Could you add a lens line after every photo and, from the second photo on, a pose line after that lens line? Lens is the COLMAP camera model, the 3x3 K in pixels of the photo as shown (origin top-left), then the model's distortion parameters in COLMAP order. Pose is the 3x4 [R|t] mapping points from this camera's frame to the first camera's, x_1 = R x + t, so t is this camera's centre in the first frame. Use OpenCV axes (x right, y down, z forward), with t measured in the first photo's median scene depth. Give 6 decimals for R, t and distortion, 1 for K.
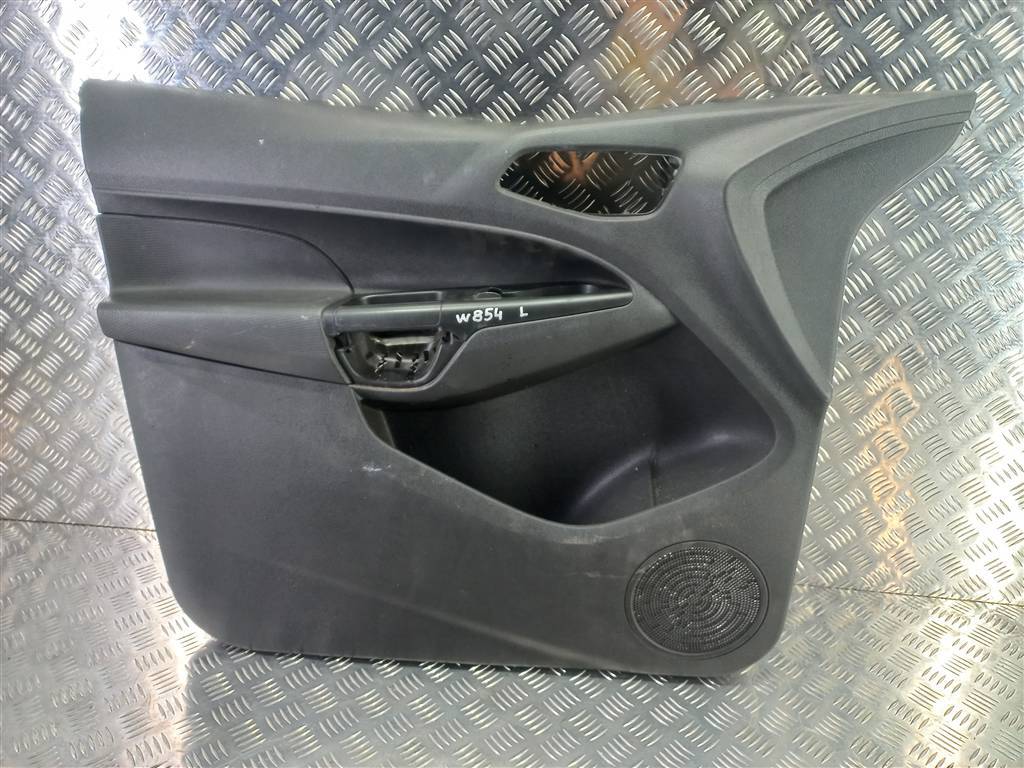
lens RADIAL K [[753.4, 0, 512.0], [0, 753.4, 384.0], [0, 0, 1]] dist [0.009632, -0.035000]
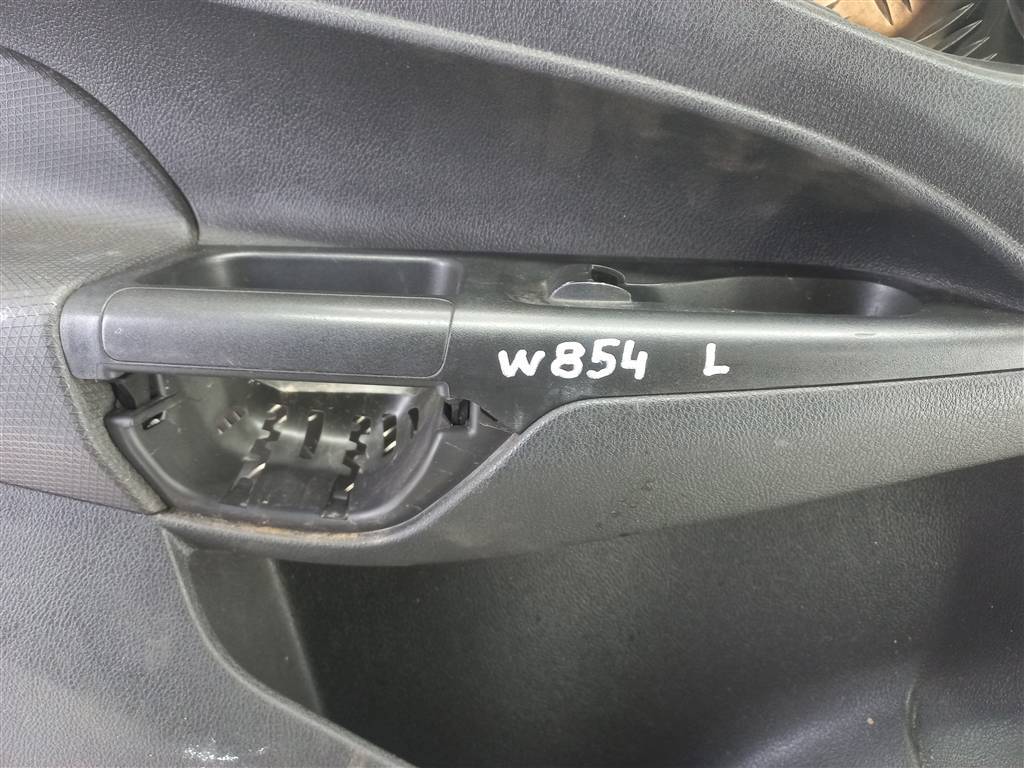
lens RADIAL K [[753.4, 0, 512.0], [0, 753.4, 384.0], [0, 0, 1]] dist [0.009632, -0.035000]
pose [[0.994265, 0.079165, 0.071903, -0.086846], [-0.084777, 0.993289, 0.078674, -0.099654], [-0.065193, -0.084318, 0.994304, 0.669238]]
